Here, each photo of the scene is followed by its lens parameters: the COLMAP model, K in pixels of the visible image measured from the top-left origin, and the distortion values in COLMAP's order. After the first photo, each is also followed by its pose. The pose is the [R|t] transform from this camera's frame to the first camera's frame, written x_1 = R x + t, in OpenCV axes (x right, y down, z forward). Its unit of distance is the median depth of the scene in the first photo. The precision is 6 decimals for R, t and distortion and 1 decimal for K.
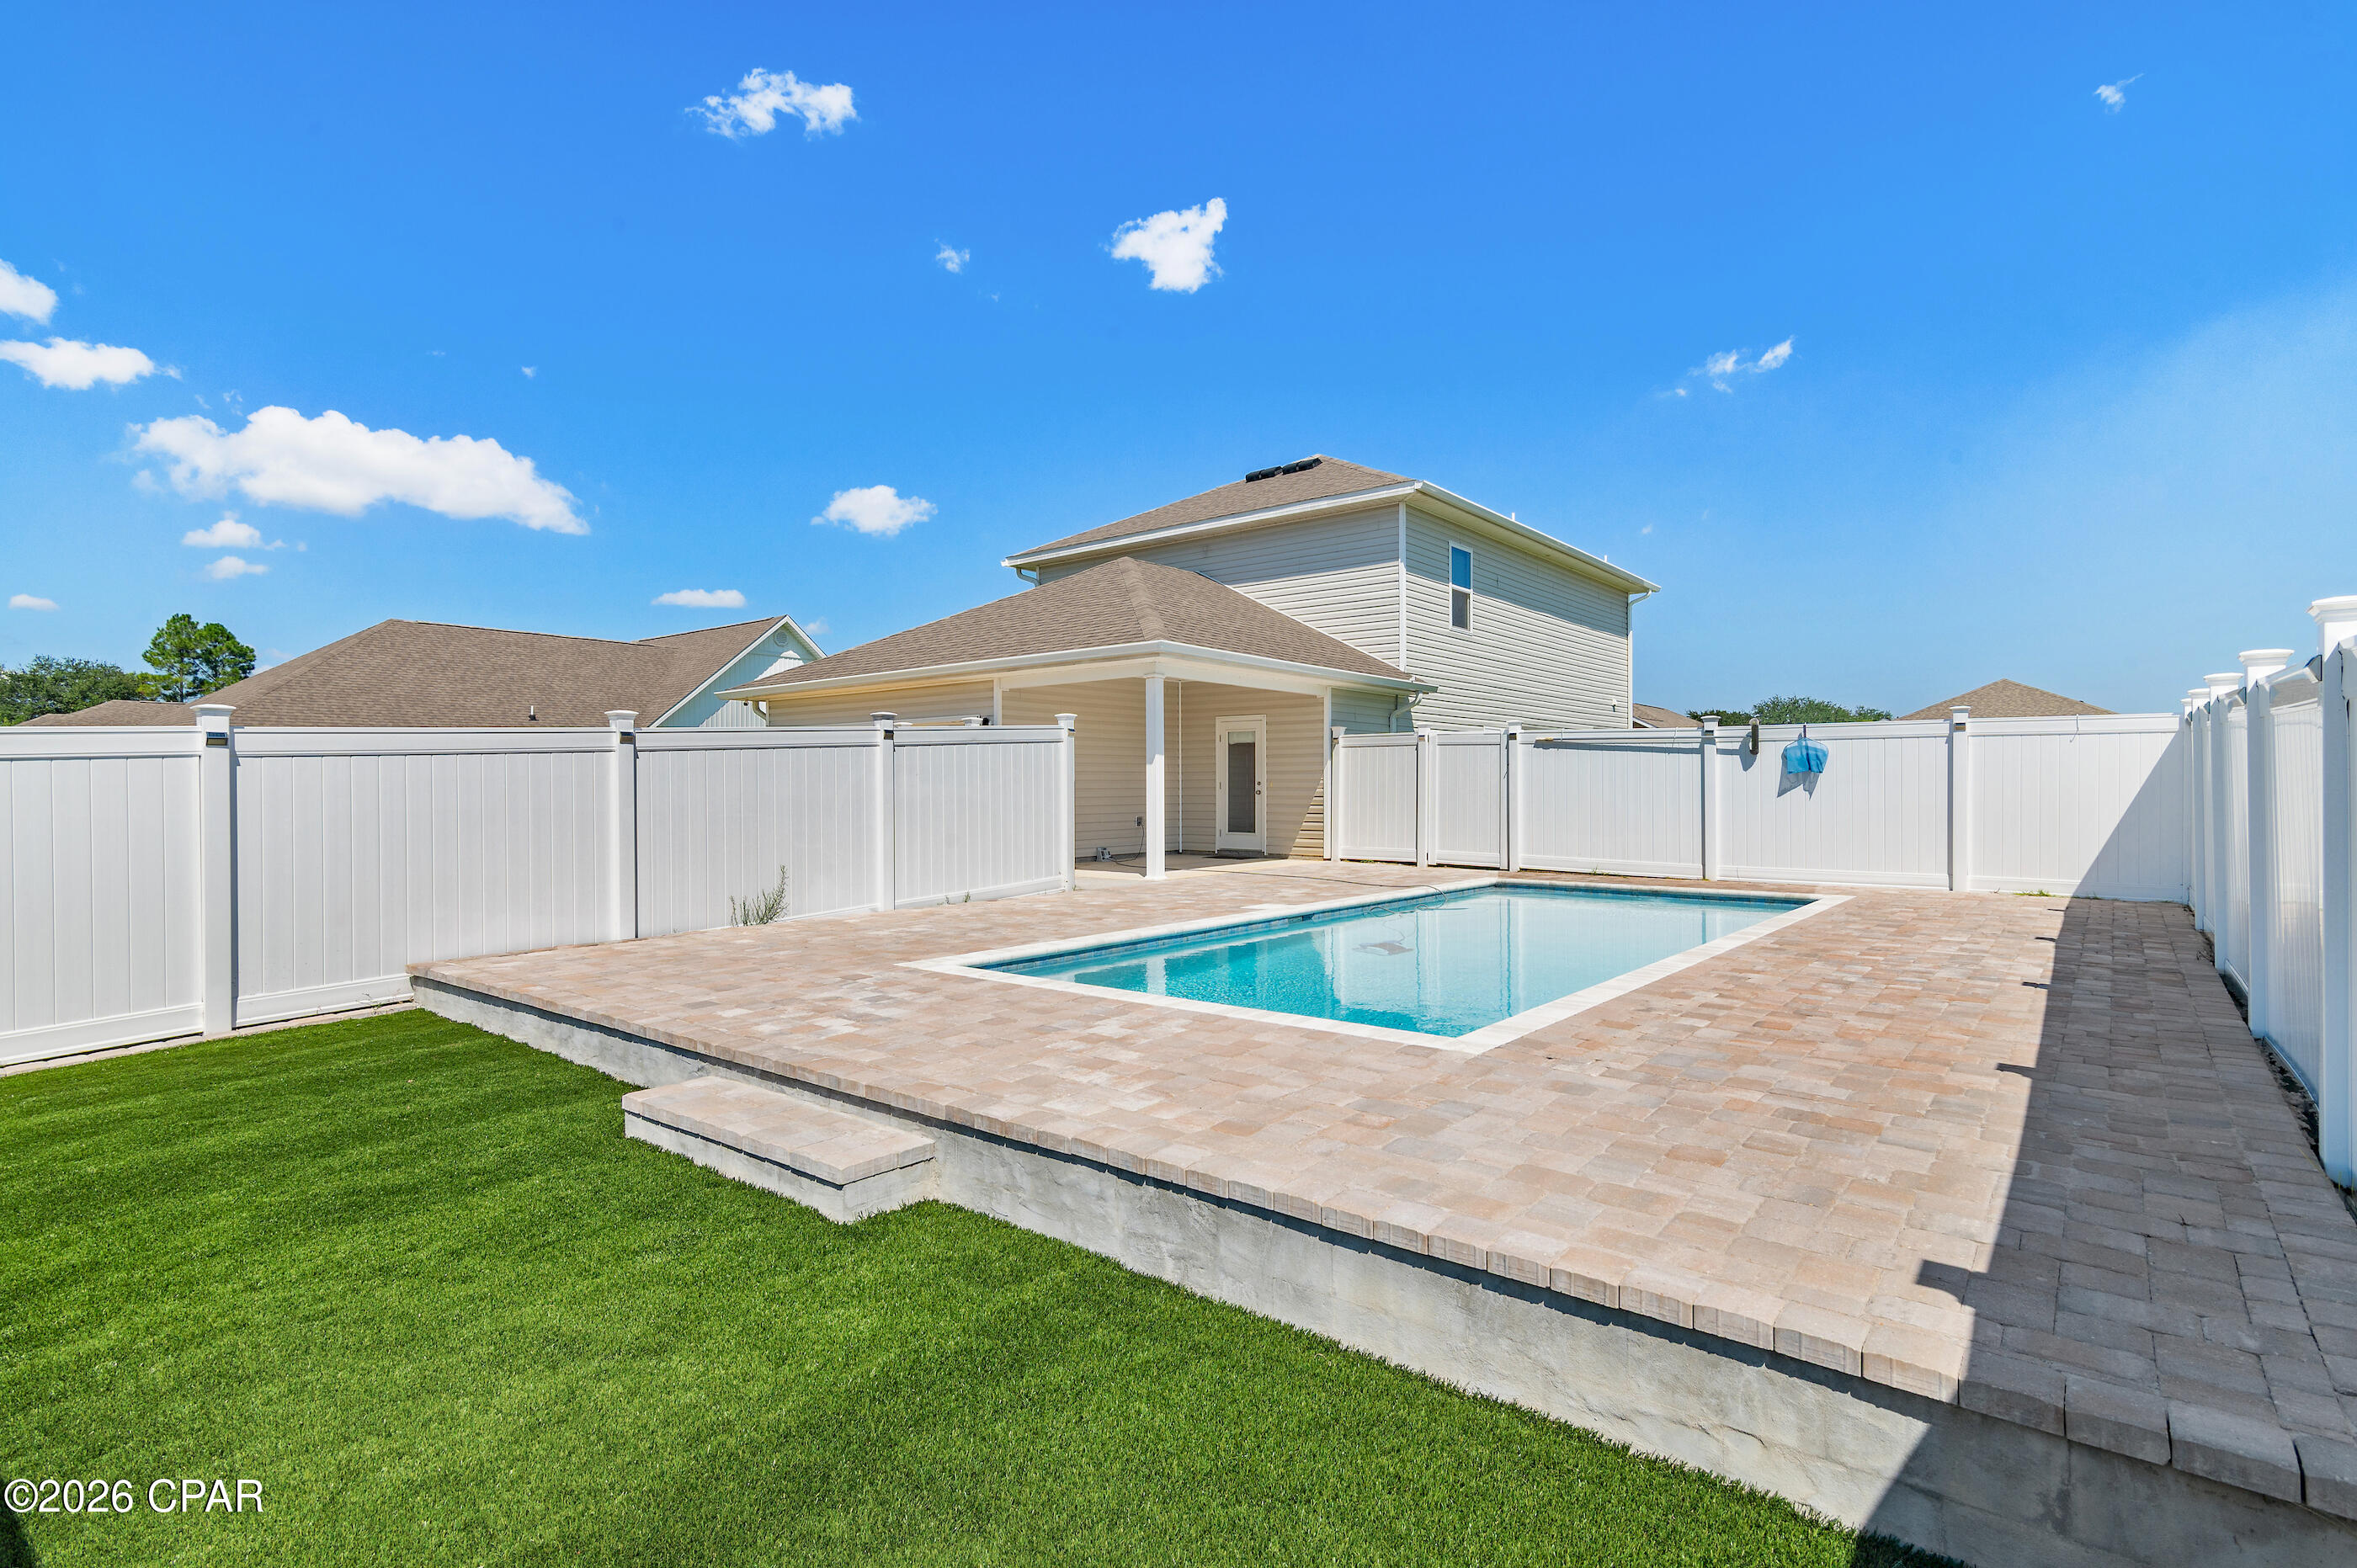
lens RADIAL K [[1137.9, 0, 1200.2], [0, 1137.9, 786.3], [0, 0, 1]] dist [0.001278, 0.000106]
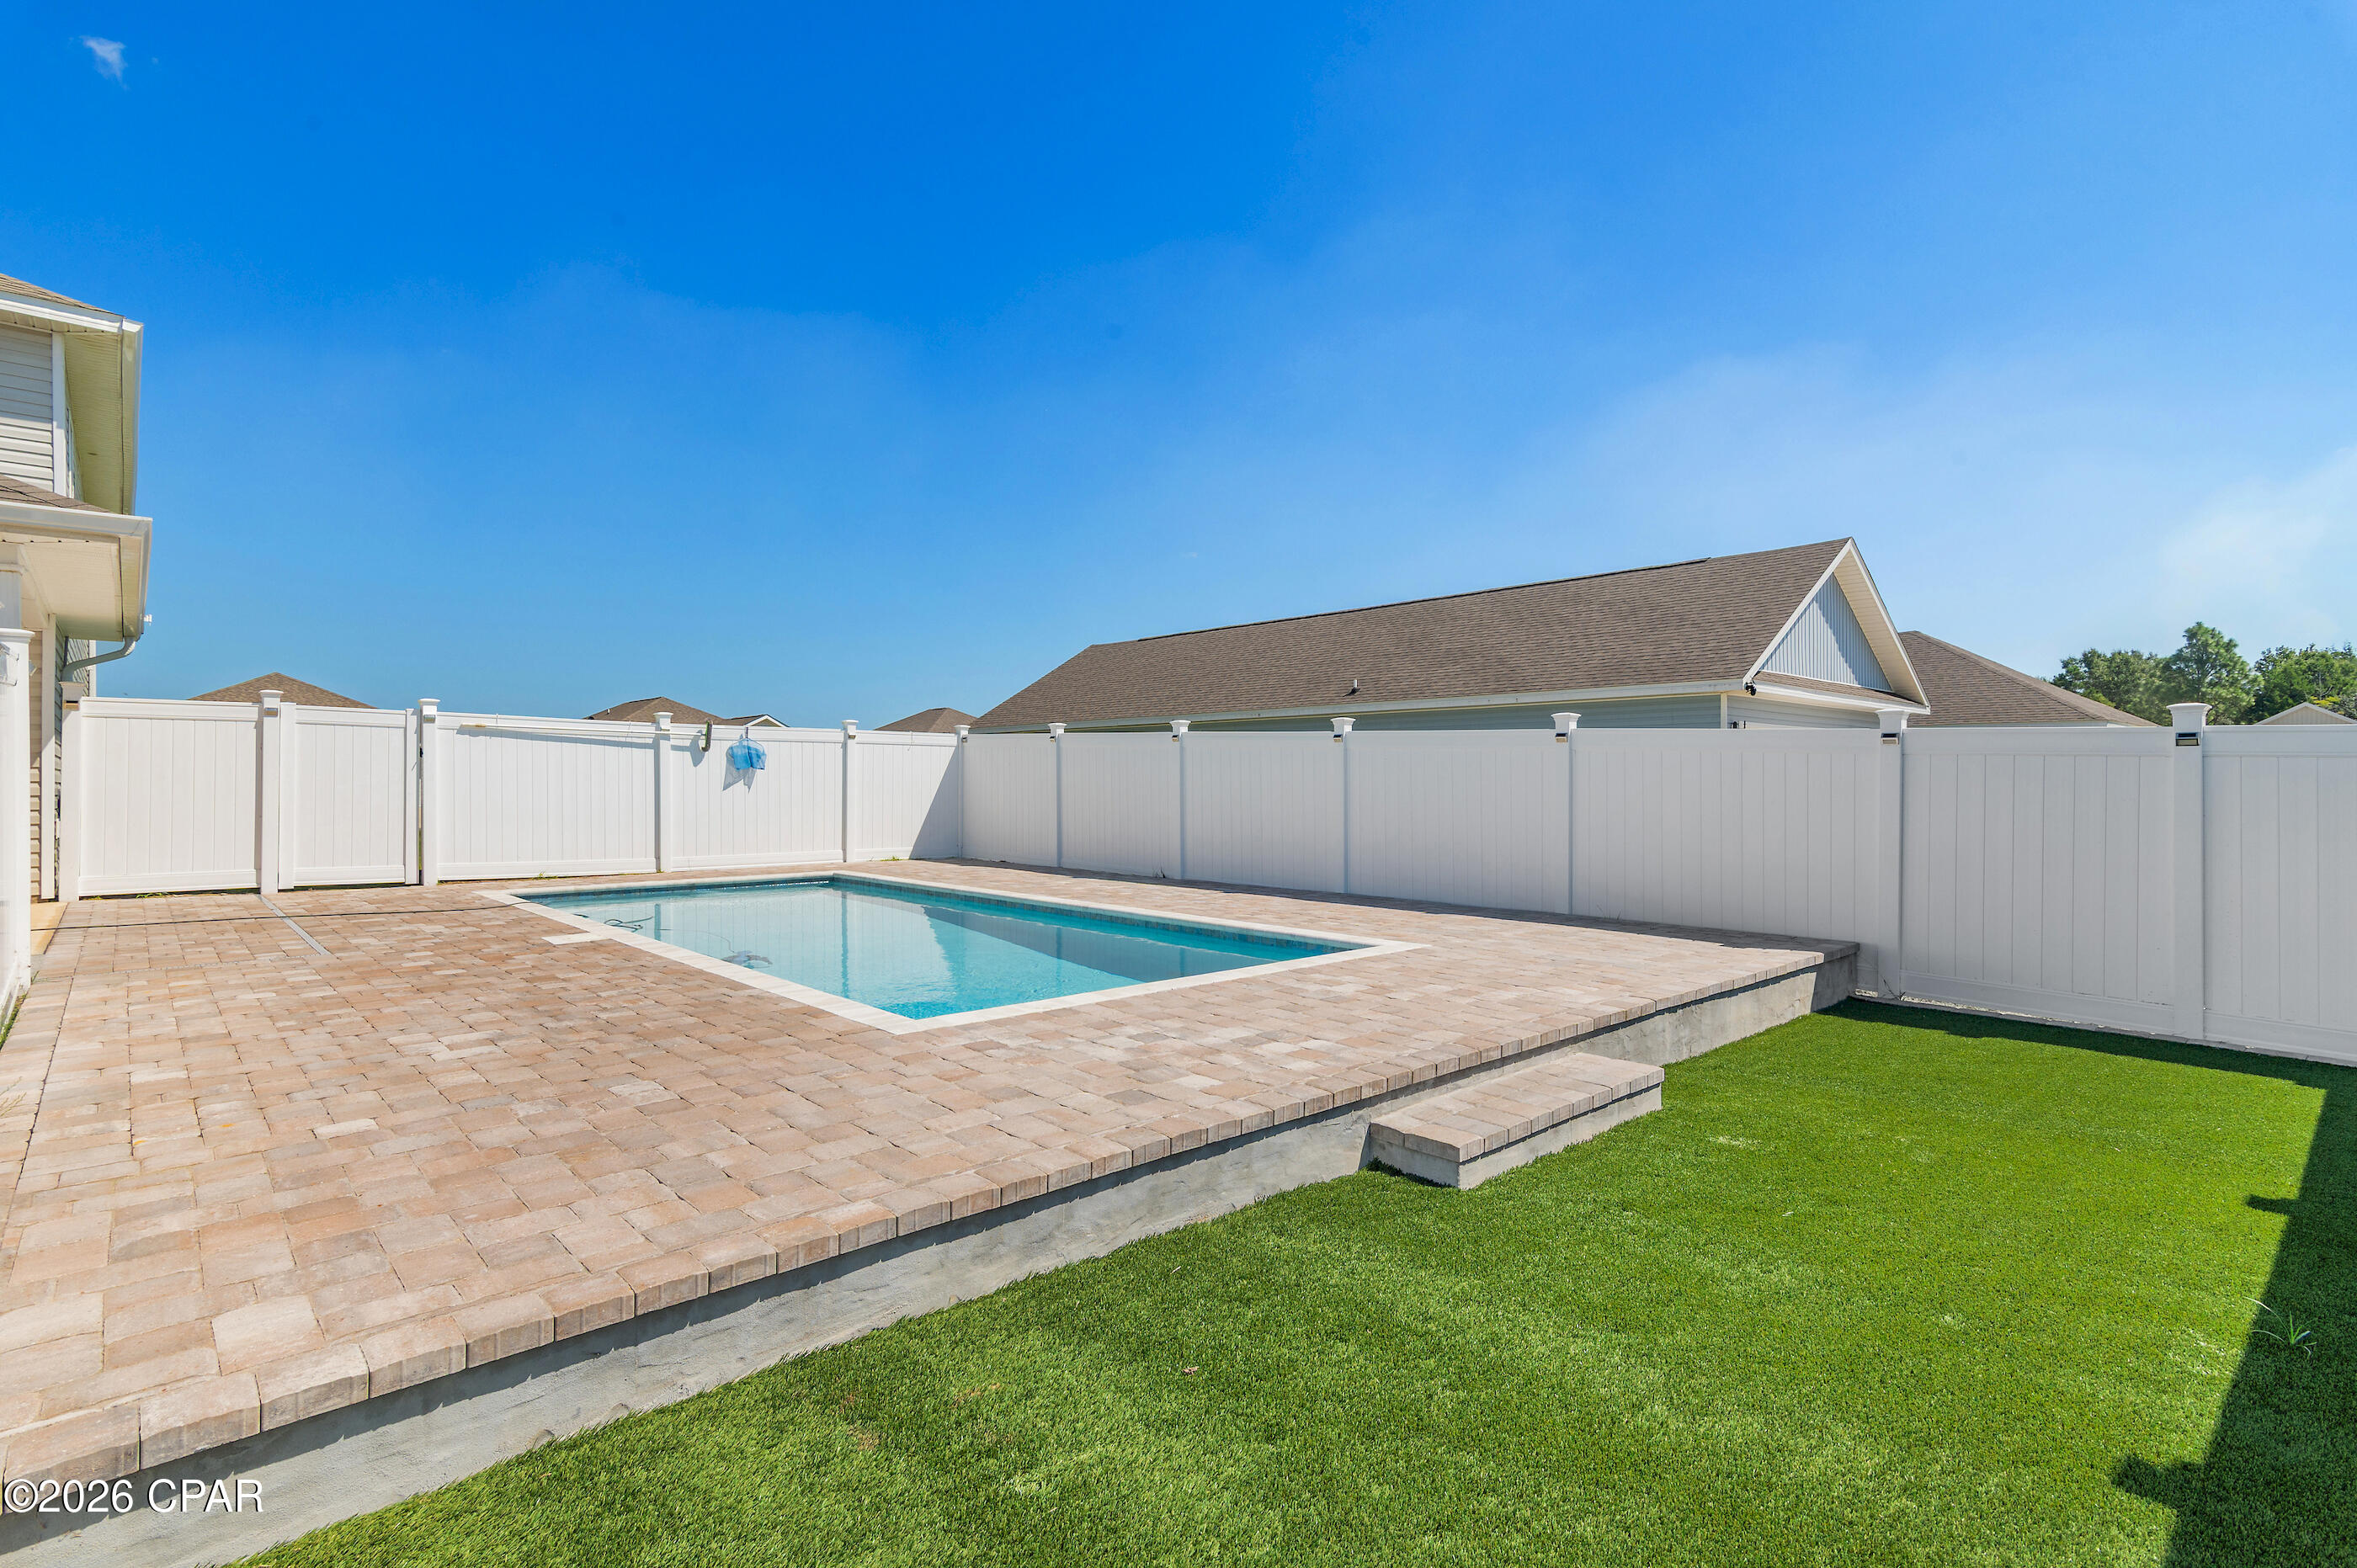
lens RADIAL K [[1137.9, 0, 1200.2], [0, 1137.9, 786.3], [0, 0, 1]] dist [0.001278, 0.000106]
pose [[0.155600, -0.005497, 0.987805, -0.336824], [-0.005043, 0.999967, 0.006359, -0.002997], [-0.987807, -0.005971, 0.155567, 0.252230]]
